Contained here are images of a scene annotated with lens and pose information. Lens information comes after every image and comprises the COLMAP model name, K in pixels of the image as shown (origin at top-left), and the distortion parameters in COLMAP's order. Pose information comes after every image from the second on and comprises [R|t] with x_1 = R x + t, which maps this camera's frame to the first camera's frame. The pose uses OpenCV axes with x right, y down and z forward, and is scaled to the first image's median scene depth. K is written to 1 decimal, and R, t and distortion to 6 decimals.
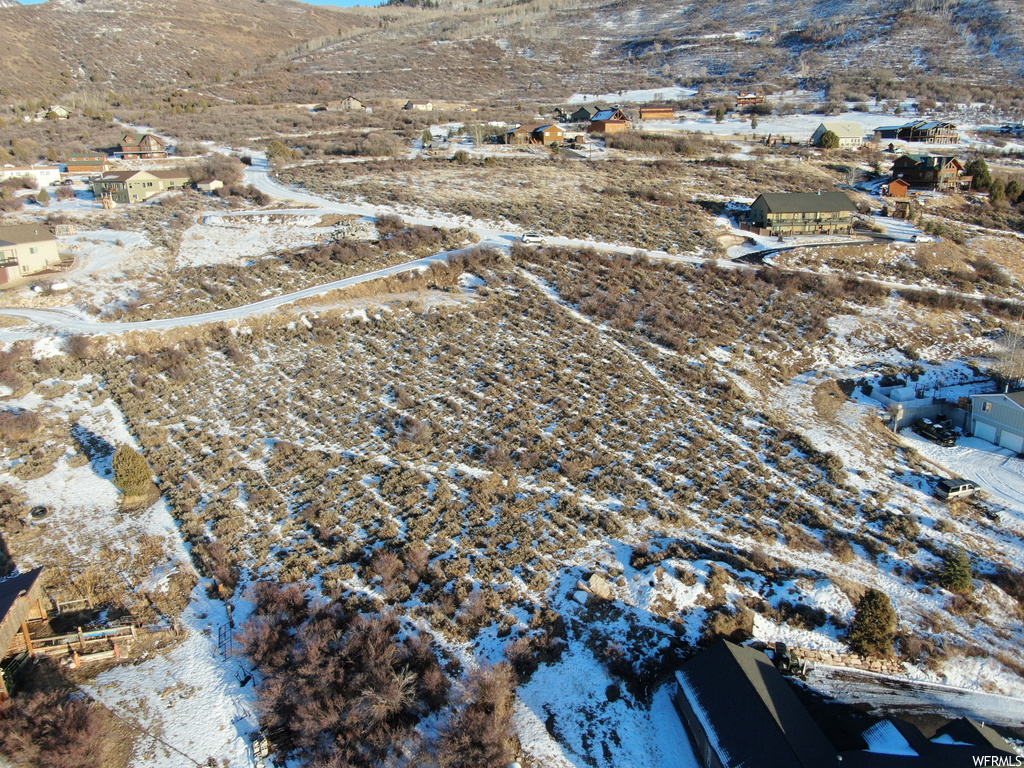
lens RADIAL K [[753.3, 0, 511.9], [0, 753.3, 383.4], [0, 0, 1]] dist [-0.003427, 0.001561]
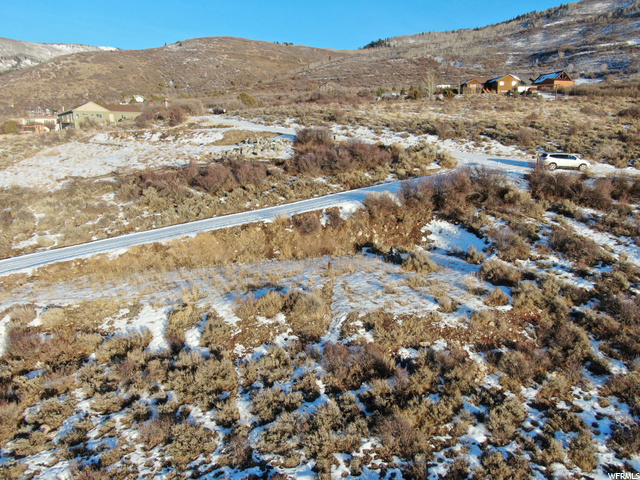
lens RADIAL K [[470.8, 0, 320.2], [0, 470.8, 239.8], [0, 0, 1]] dist [-0.003427, 0.001561]
pose [[0.972475, 0.055258, -0.226358, -0.059091], [-0.076150, 0.993499, -0.084624, -0.092805], [0.220210, 0.099532, 0.970361, 0.623706]]
